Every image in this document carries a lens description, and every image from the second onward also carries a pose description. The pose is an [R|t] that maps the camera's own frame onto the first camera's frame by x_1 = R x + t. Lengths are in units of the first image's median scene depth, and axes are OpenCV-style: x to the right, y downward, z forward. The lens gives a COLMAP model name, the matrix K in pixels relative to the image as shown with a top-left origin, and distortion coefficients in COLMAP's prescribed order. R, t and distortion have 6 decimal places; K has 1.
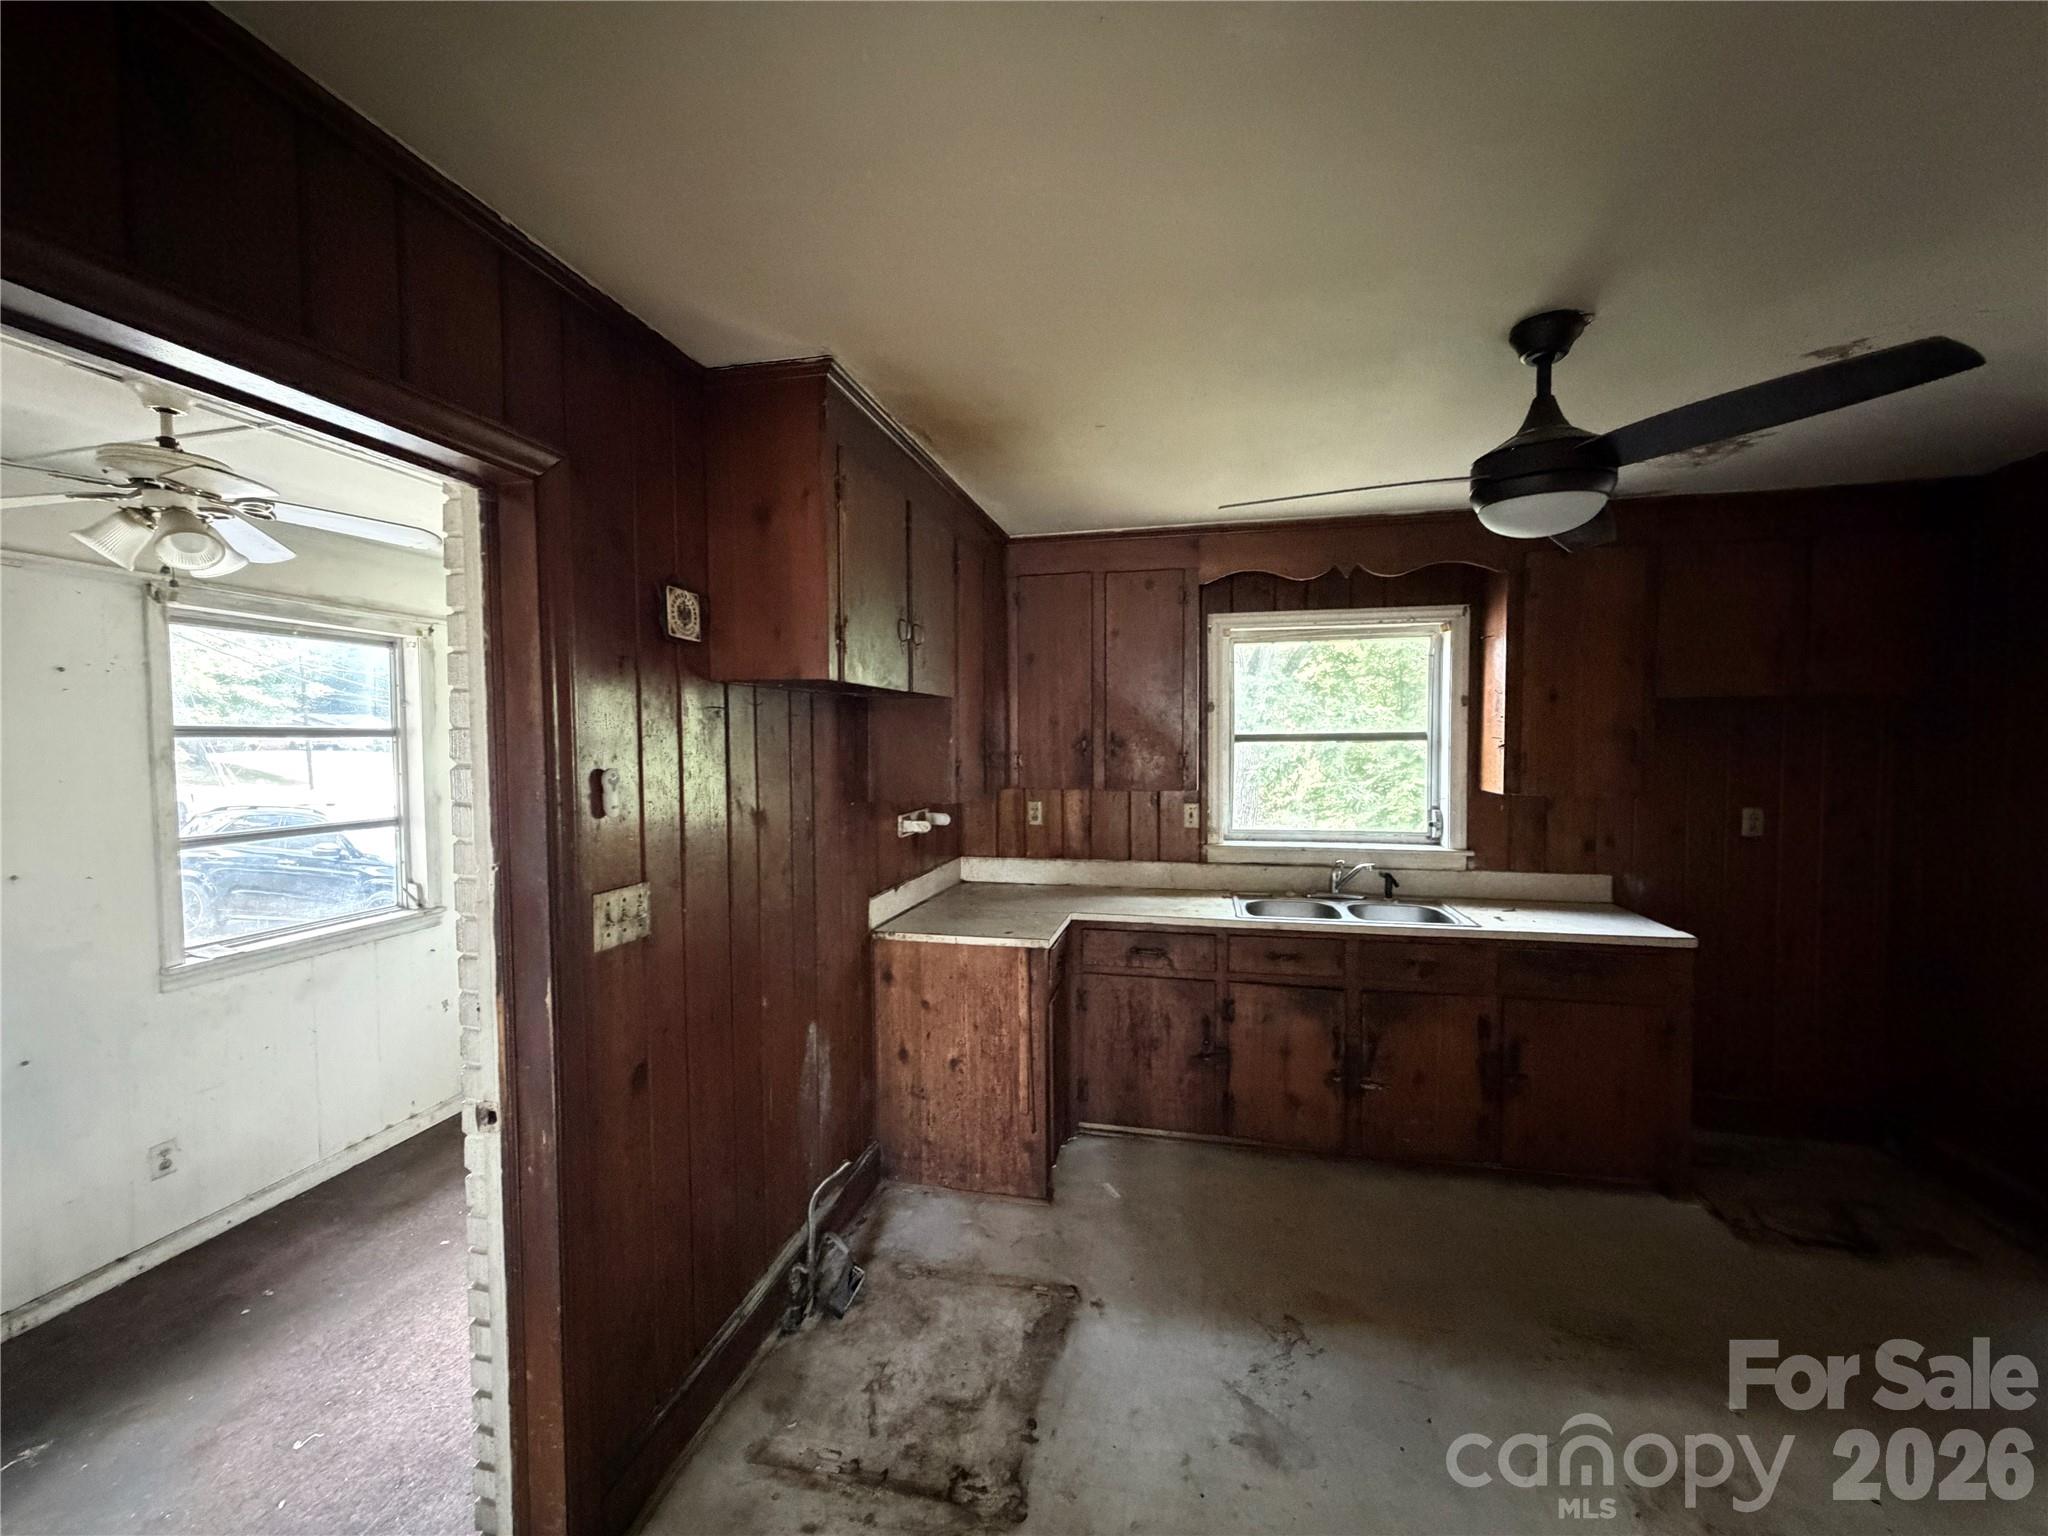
lens RADIAL K [[819.5, 0, 1017.5], [0, 819.5, 770.5], [0, 0, 1]] dist [0.002228, 0.000541]
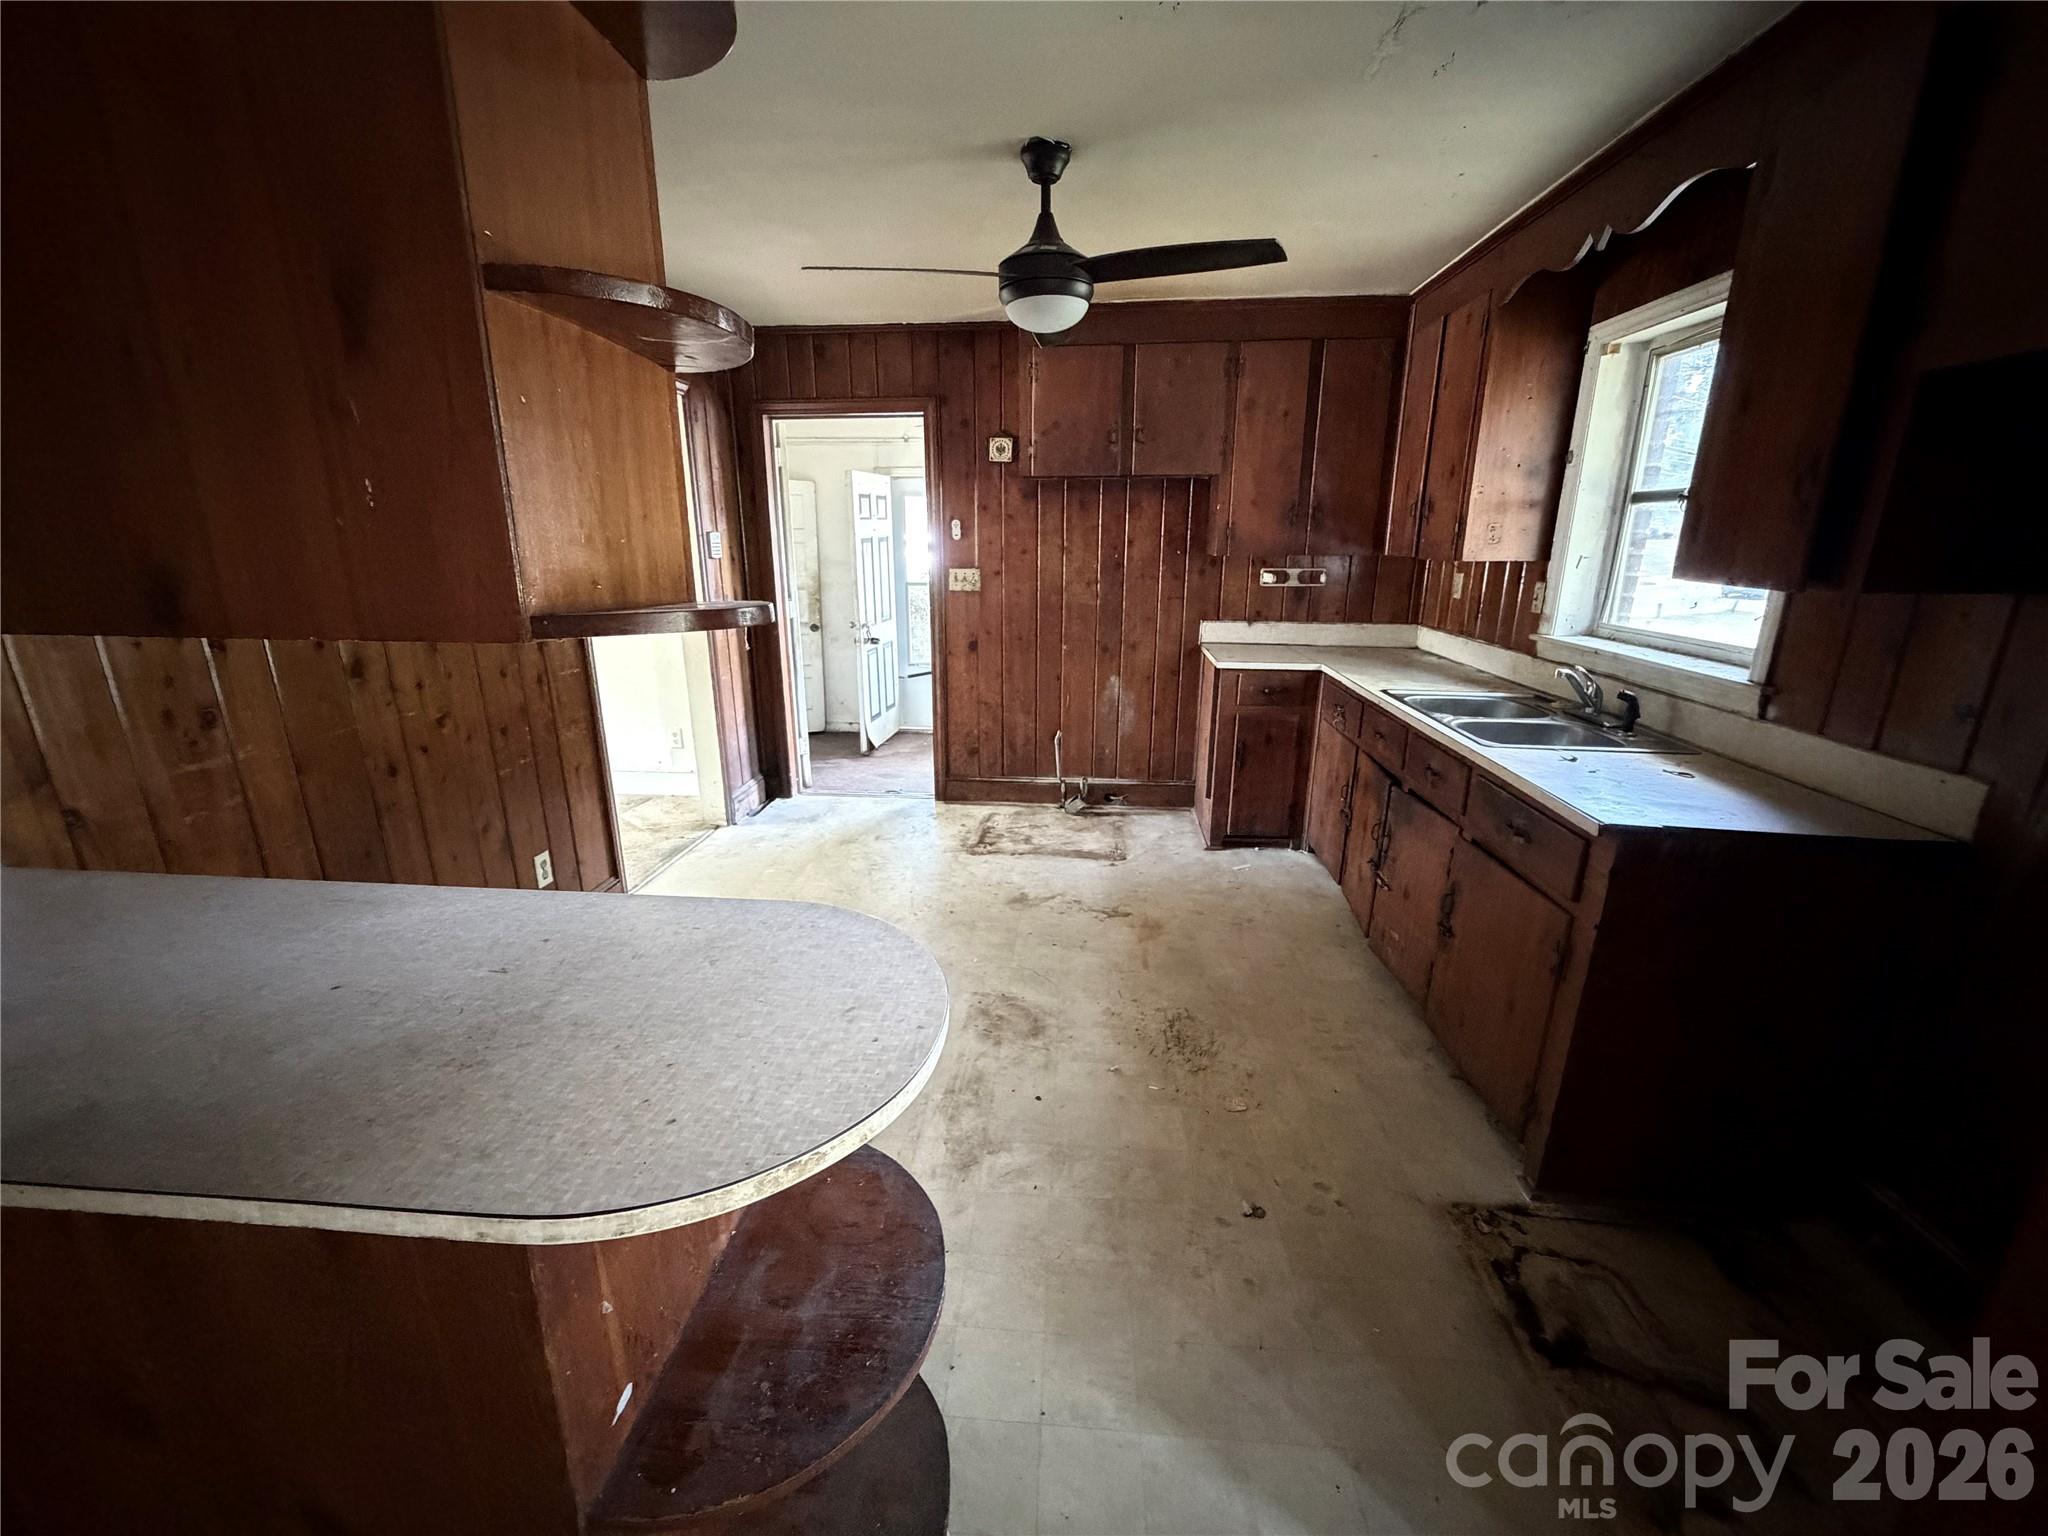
lens RADIAL K [[819.5, 0, 1022.3], [0, 819.5, 770.5], [0, 0, 1]] dist [0.002228, 0.000541]
pose [[0.140250, 0.282389, -0.948992, 1.211006], [-0.040096, 0.959299, 0.279530, 0.013985], [0.989304, -0.001153, 0.145865, 0.446551]]
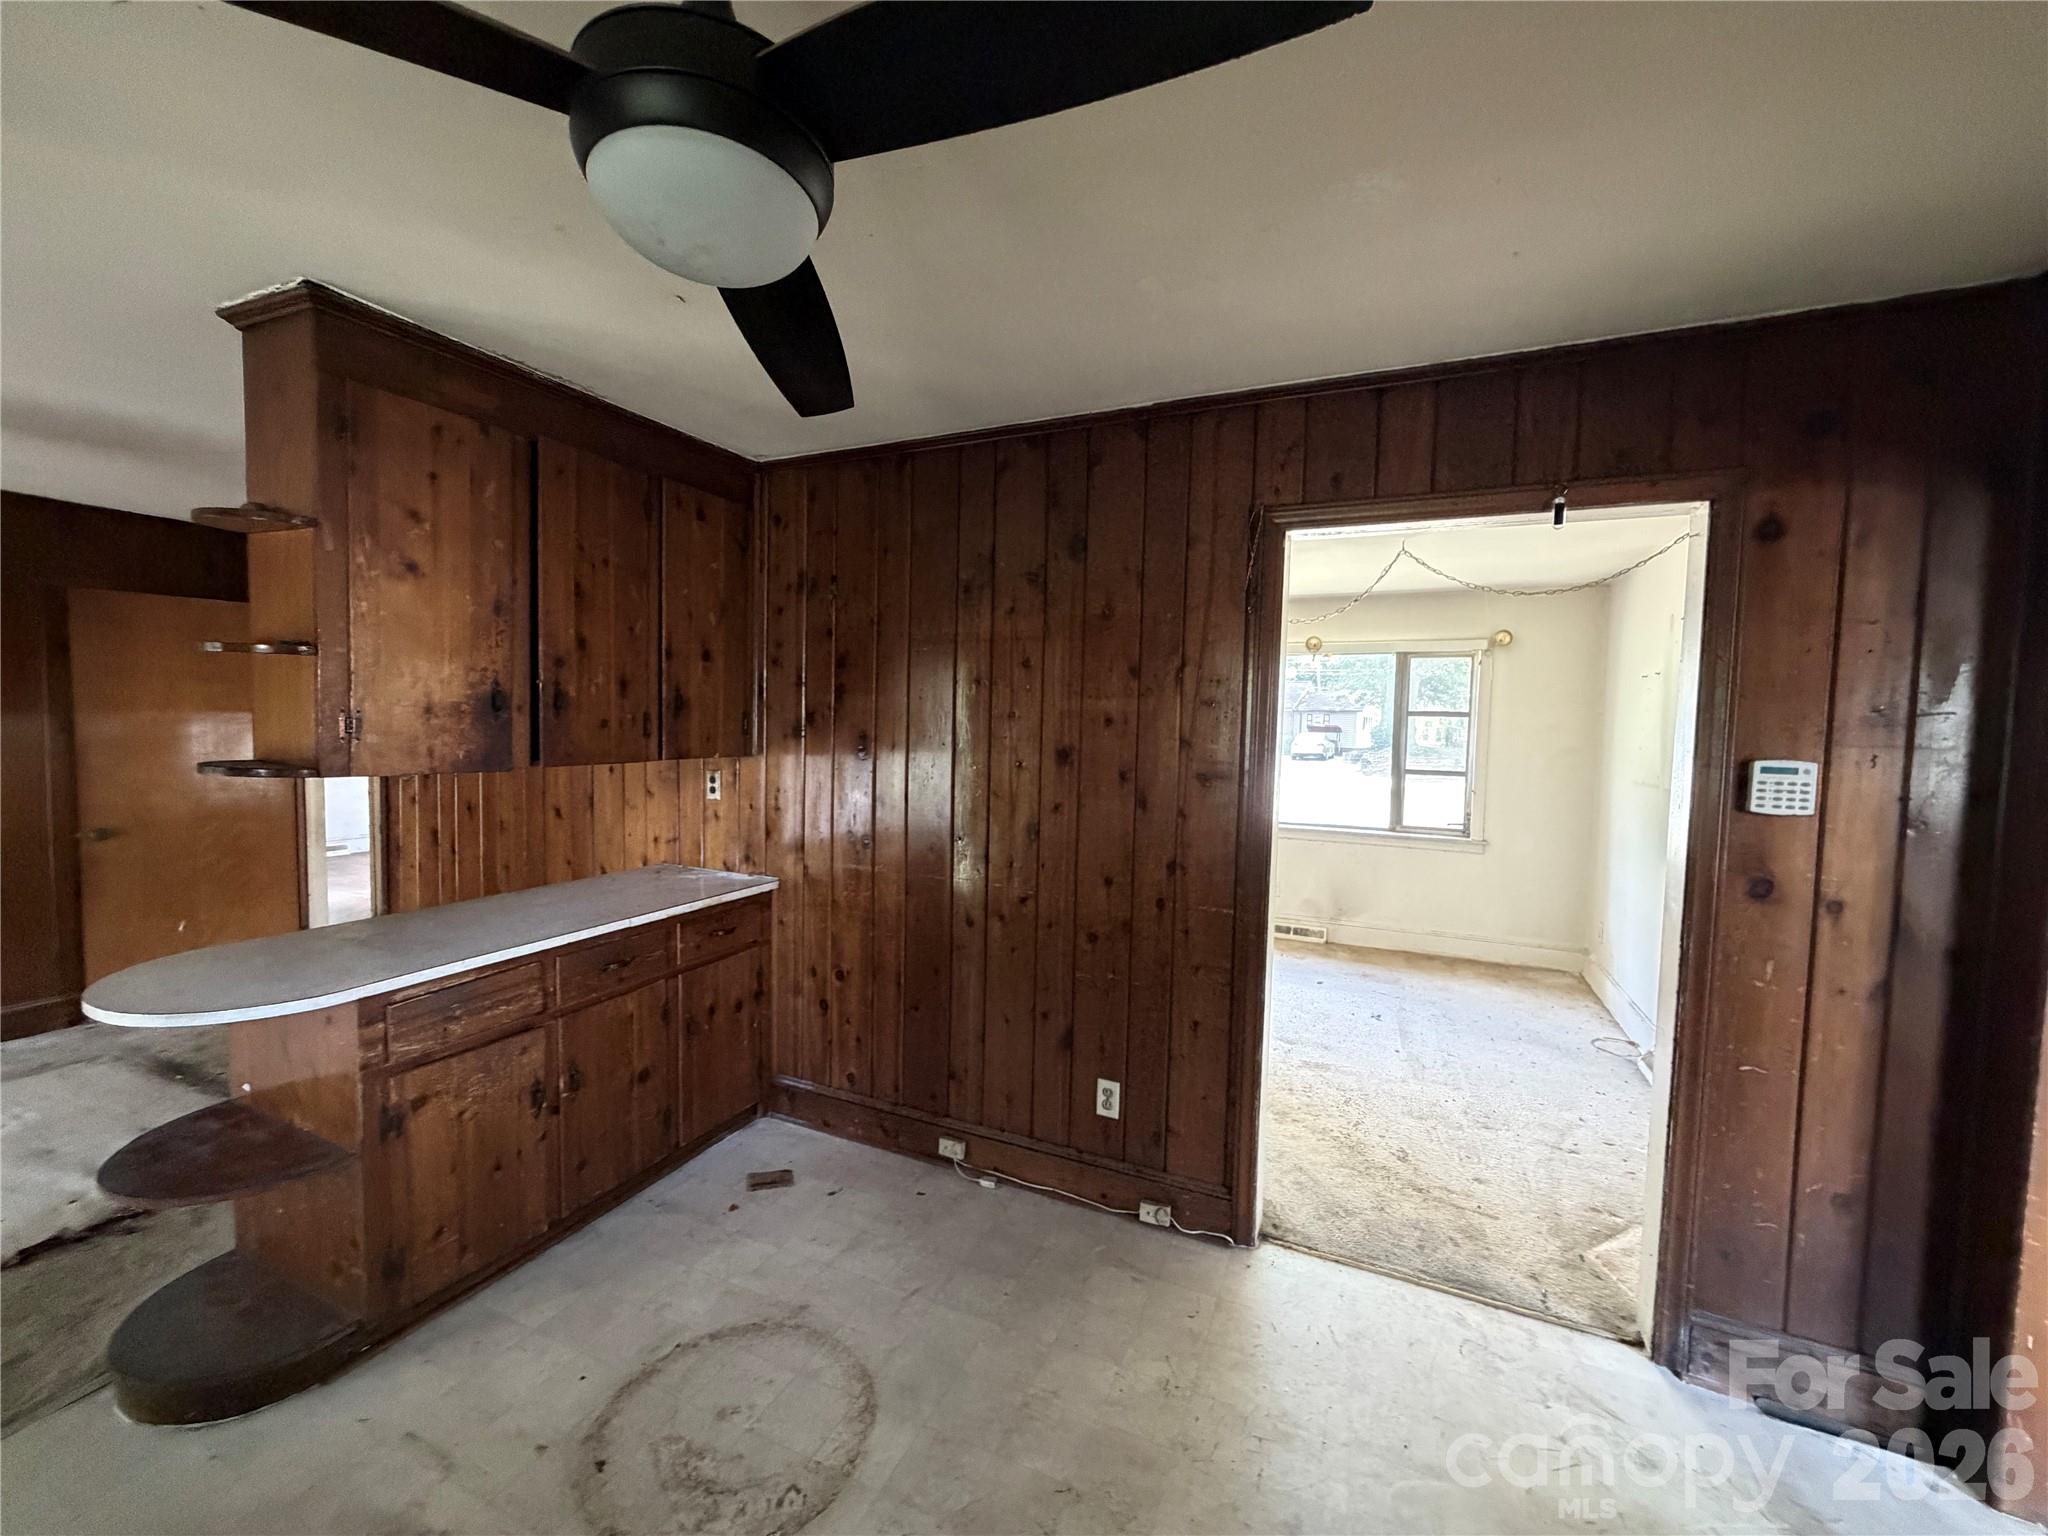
lens RADIAL K [[819.5, 0, 1016.4], [0, 819.5, 766.6], [0, 0, 1]] dist [0.002228, 0.000541]
pose [[-0.978426, -0.025397, 0.205031, 0.196570], [-0.006441, 0.995683, 0.092597, -0.015394], [-0.206498, 0.089279, -0.974365, 0.863110]]
